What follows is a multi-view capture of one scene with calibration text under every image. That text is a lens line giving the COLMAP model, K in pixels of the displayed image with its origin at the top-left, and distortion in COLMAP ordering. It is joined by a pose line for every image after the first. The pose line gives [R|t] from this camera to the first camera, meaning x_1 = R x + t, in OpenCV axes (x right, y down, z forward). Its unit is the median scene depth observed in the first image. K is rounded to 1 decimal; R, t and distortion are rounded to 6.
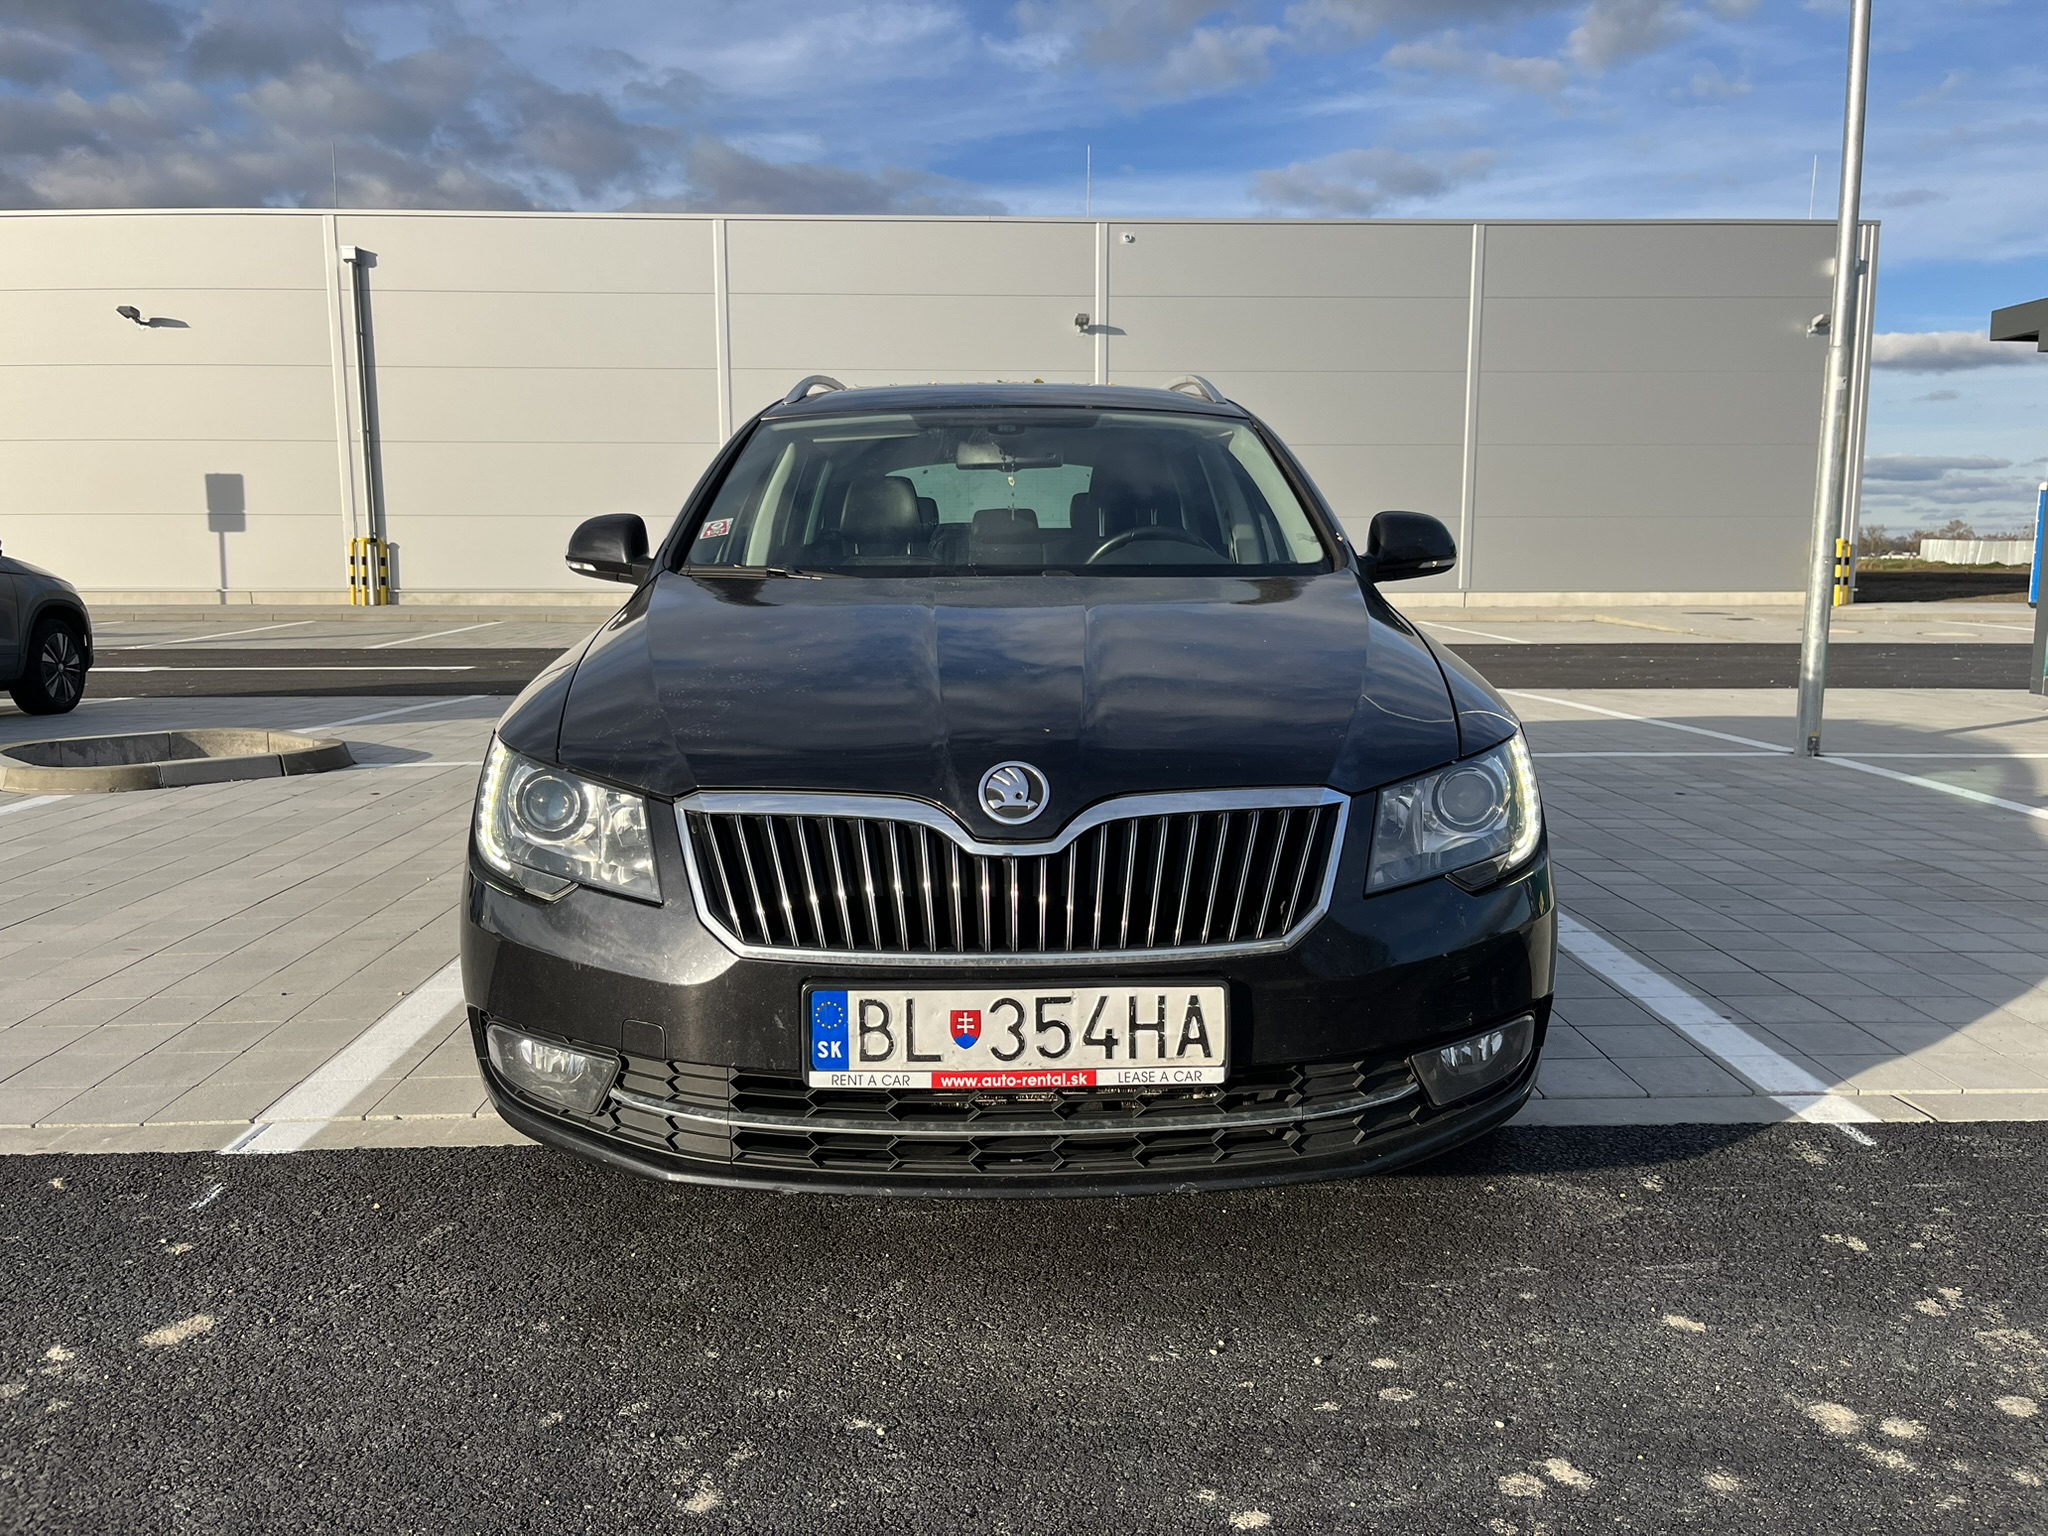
lens RADIAL K [[1561.5, 0, 1024.0], [0, 1561.5, 768.0], [0, 0, 1]] dist [0.056407, -0.085250]
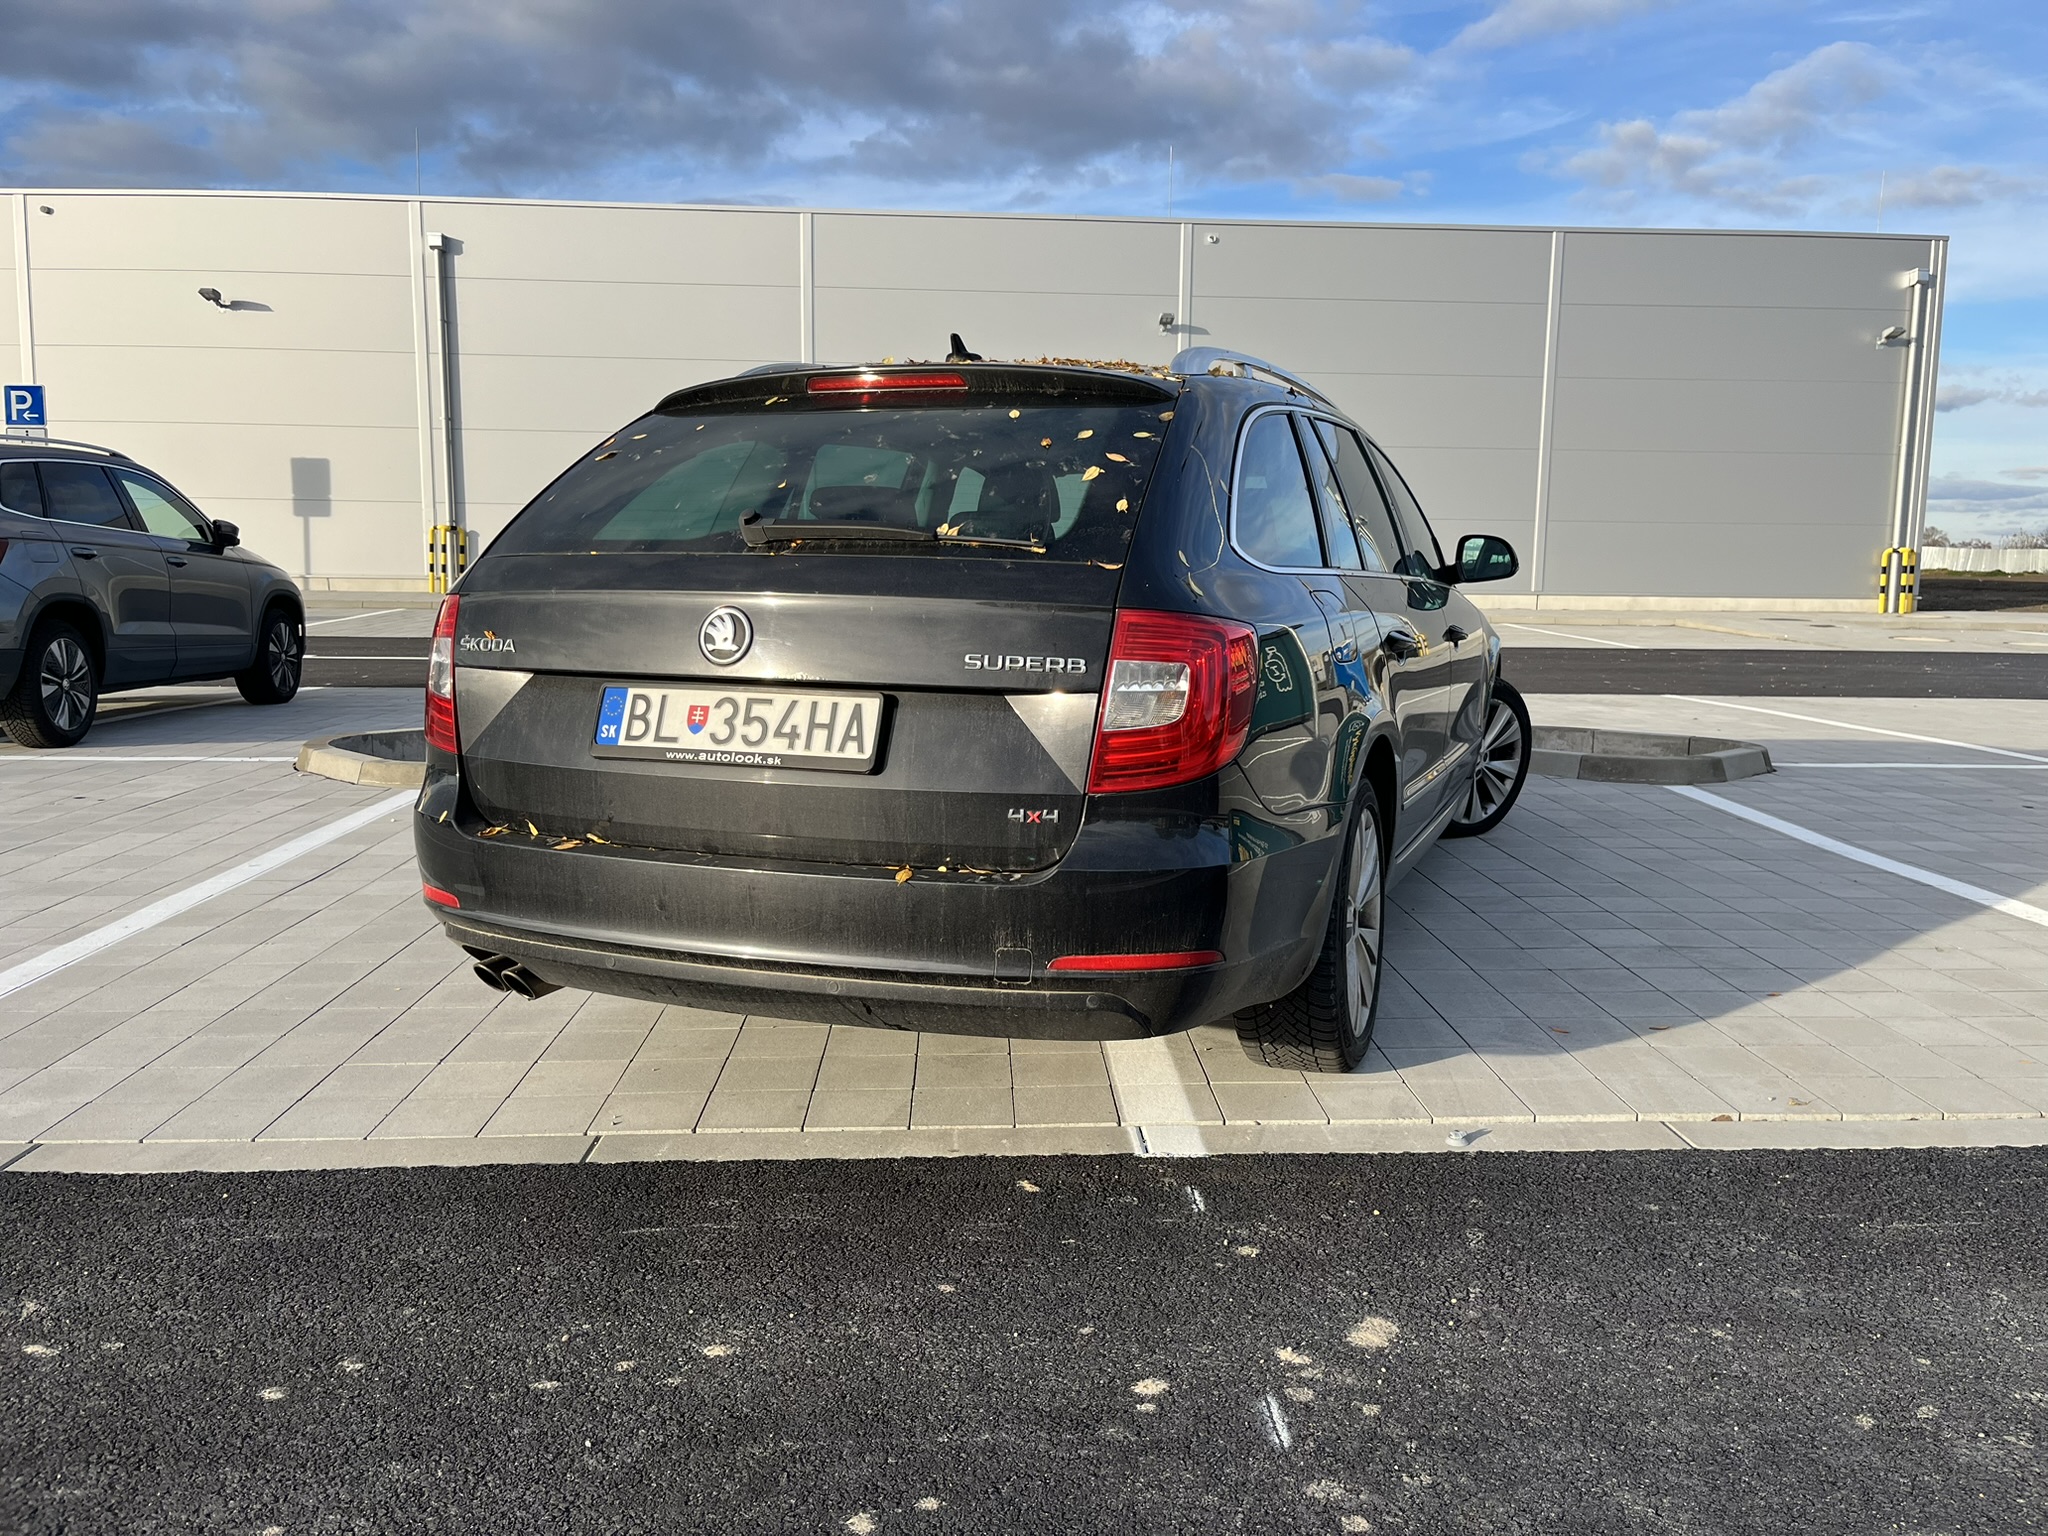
lens RADIAL K [[1557.7, 0, 1044.6], [0, 1557.7, 761.2], [0, 0, 1]] dist [0.055356, -0.085195]
pose [[0.999718, 0.011739, 0.020649, -0.142078], [-0.011746, 0.999931, 0.000237, -0.003543], [-0.020645, -0.000480, 0.999787, -0.006210]]
